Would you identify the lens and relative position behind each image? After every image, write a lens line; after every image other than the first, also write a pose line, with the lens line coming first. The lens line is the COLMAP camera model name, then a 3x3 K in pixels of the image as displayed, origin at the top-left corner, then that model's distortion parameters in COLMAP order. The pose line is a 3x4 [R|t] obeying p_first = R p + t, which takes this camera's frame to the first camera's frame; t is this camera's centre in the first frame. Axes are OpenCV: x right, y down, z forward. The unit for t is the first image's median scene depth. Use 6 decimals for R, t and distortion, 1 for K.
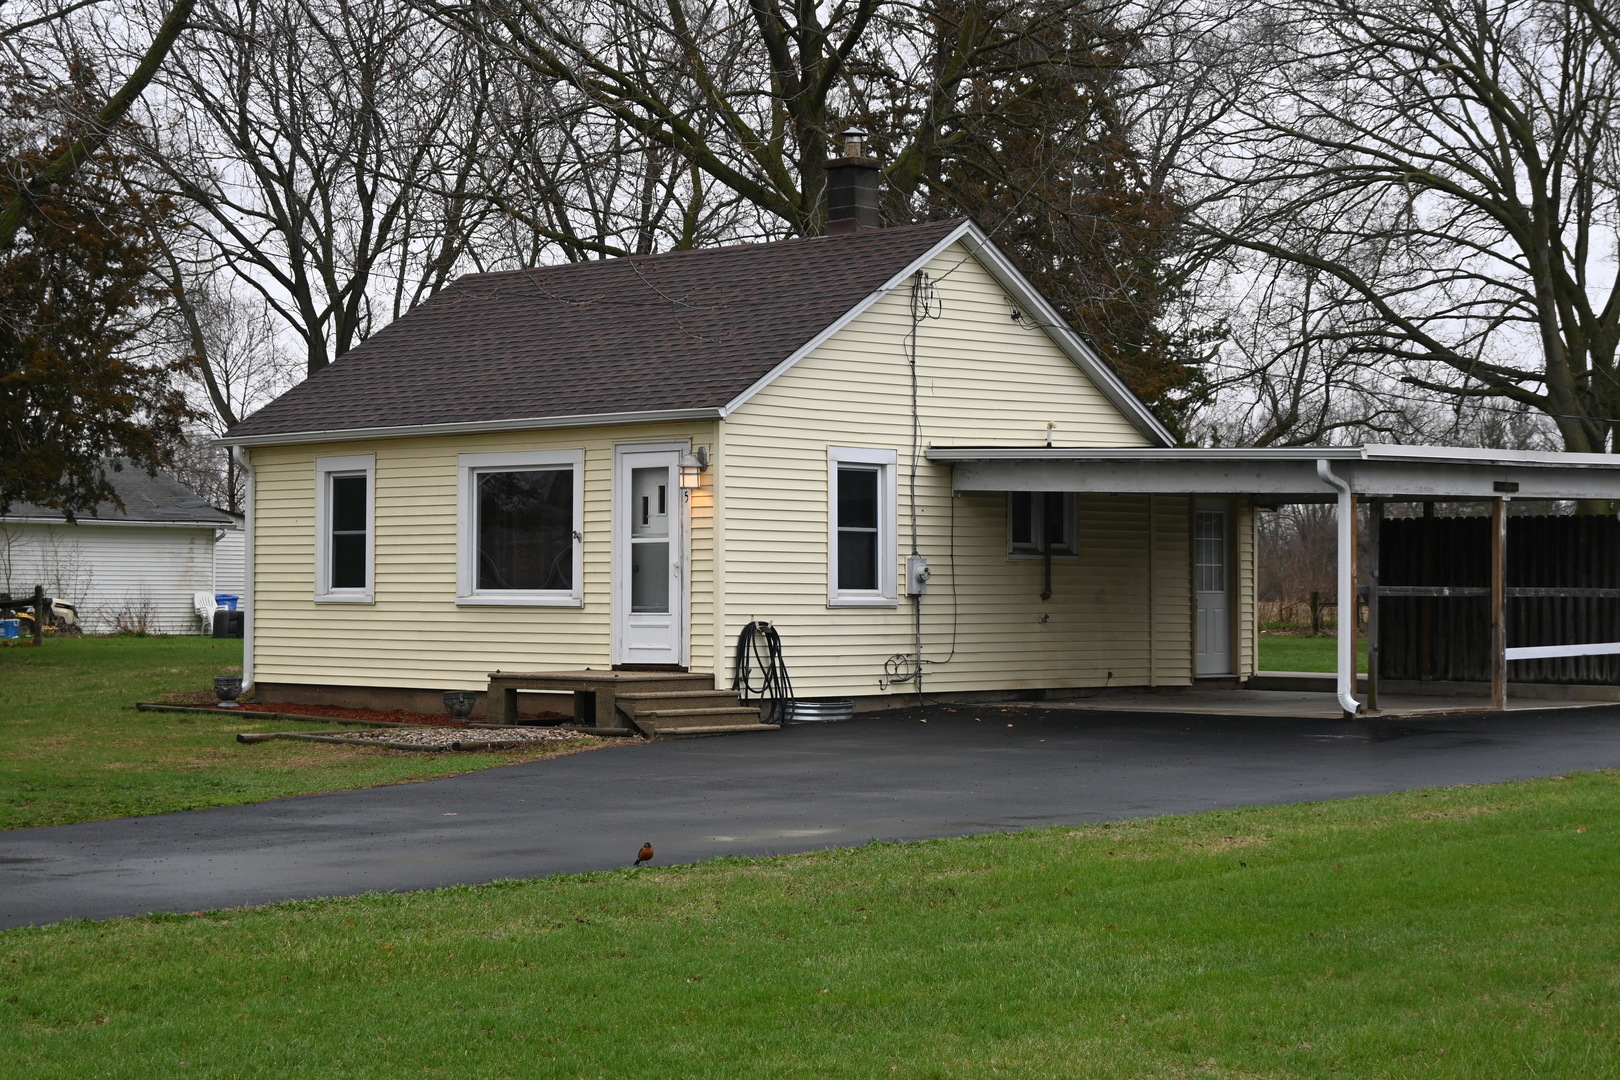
lens RADIAL K [[2998.3, 0, 833.7], [0, 2998.3, 544.6], [0, 0, 1]] dist [-0.005852, 0.135978]
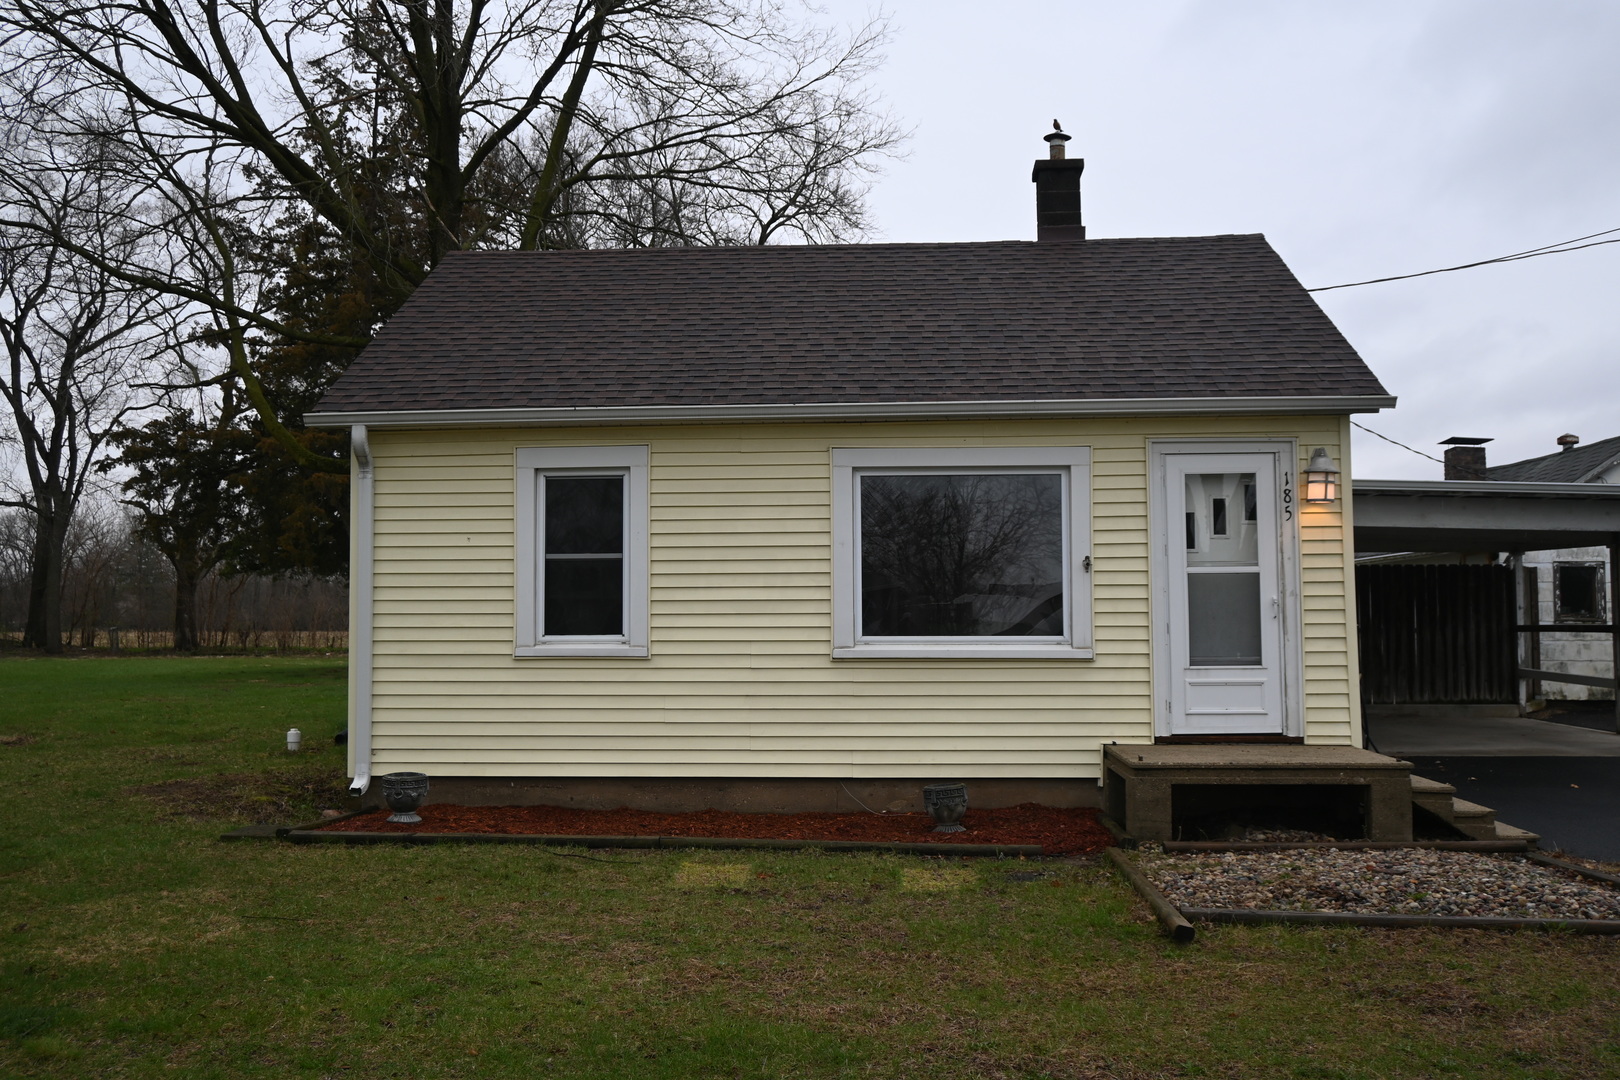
lens RADIAL K [[1513.1, 0, 810.0], [0, 1513.1, 540.0], [0, 0, 1]] dist [-0.005296, -0.009263]
pose [[0.772339, 0.028915, 0.634553, -0.365504], [-0.004383, 0.999182, -0.040196, 0.006557], [-0.635196, 0.028264, 0.771834, 0.736265]]
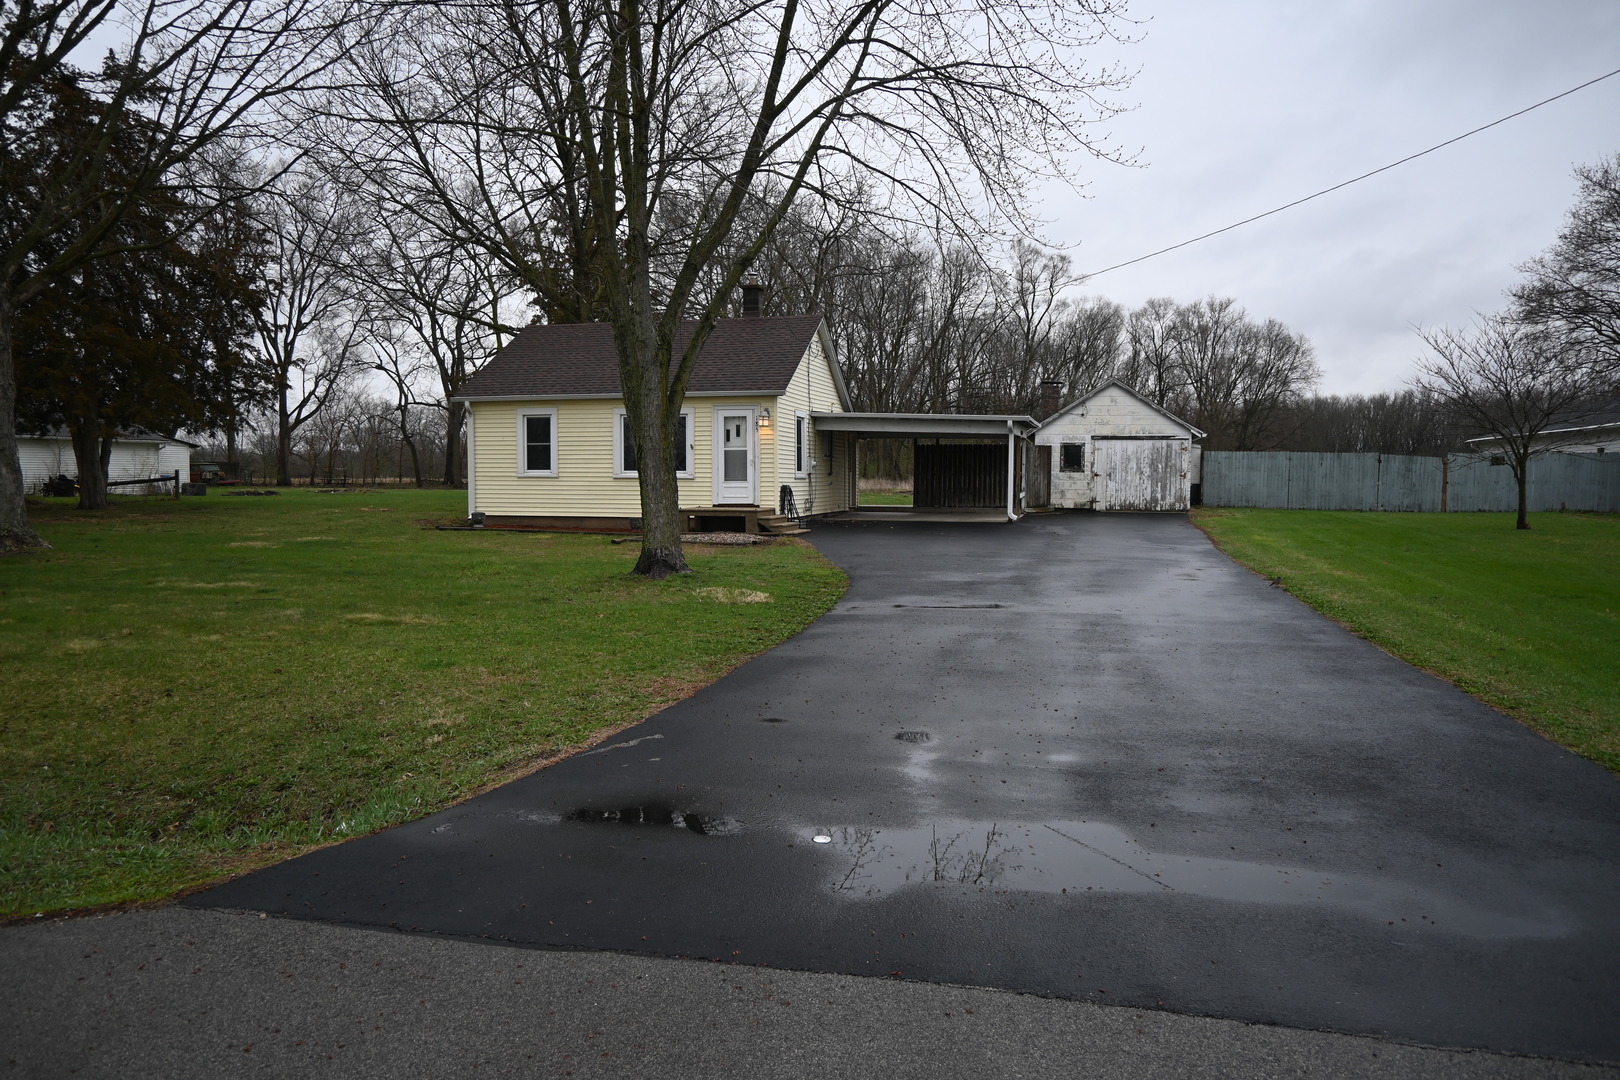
lens RADIAL K [[1122.9, 0, 839.6], [0, 1122.9, 537.8], [0, 0, 1]] dist [-0.003716, -0.000433]
pose [[0.869249, -0.026103, 0.493685, -0.392716], [-0.008950, 0.997611, 0.068506, 0.006334], [-0.494294, -0.063967, 0.866938, 0.214056]]
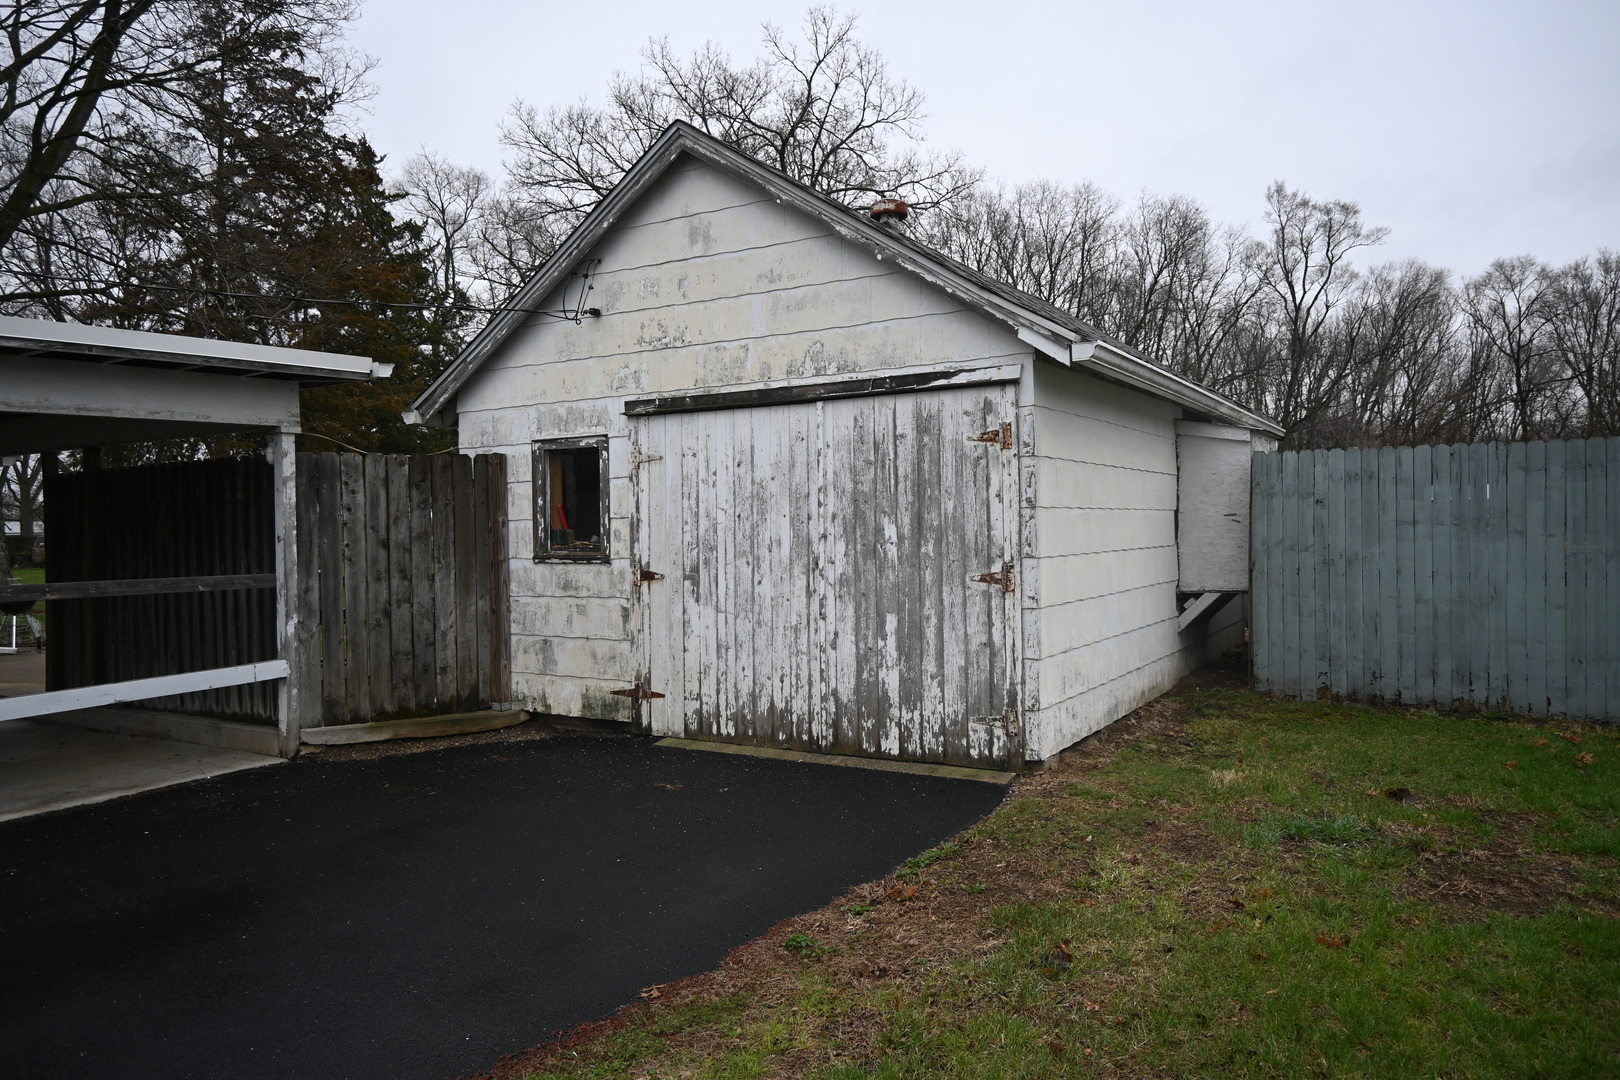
lens RADIAL K [[1106.4, 0, 815.3], [0, 1106.4, 536.3], [0, 0, 1]] dist [-0.001249, 0.000498]
pose [[0.980725, -0.028311, 0.193331, 0.341891], [0.023775, 0.999386, 0.025744, 0.004205], [-0.193941, -0.020651, 0.980796, 0.788674]]
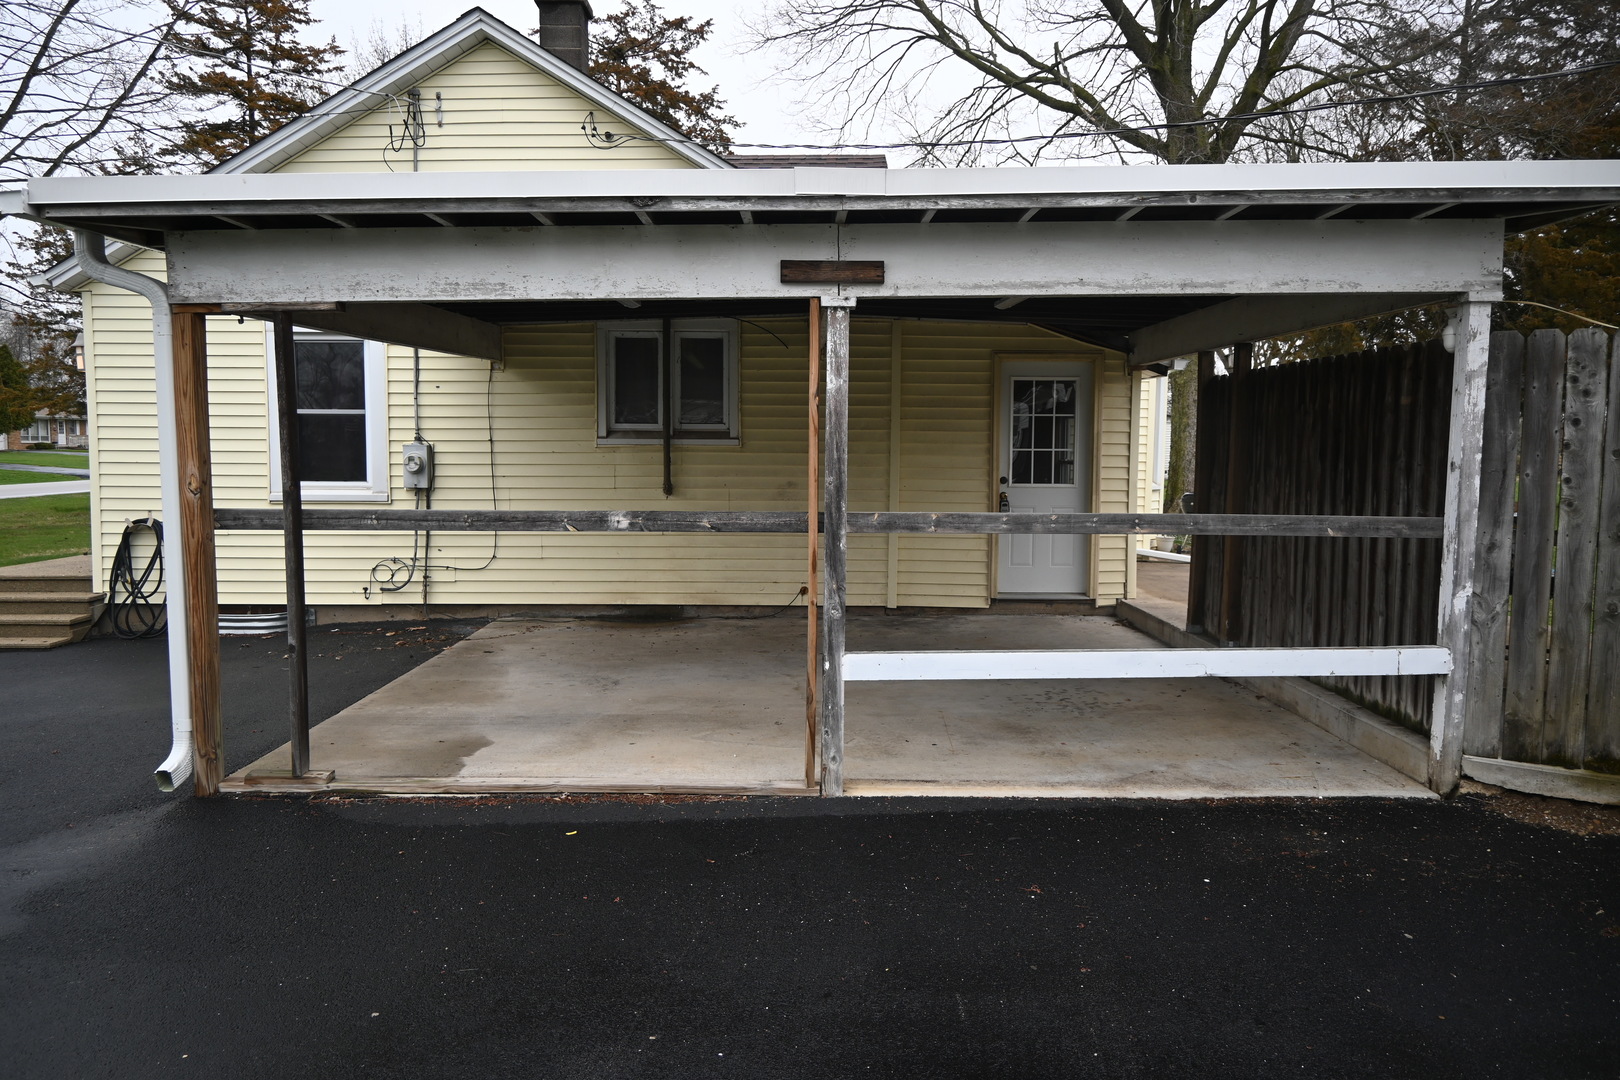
lens RADIAL K [[1106.4, 0, 815.3], [0, 1106.4, 536.3], [0, 0, 1]] dist [-0.001249, 0.000498]
pose [[0.683914, 0.061139, -0.726997, 0.327695], [0.009427, 0.995659, 0.092600, 0.002704], [0.729502, -0.070184, 0.680368, 0.870105]]
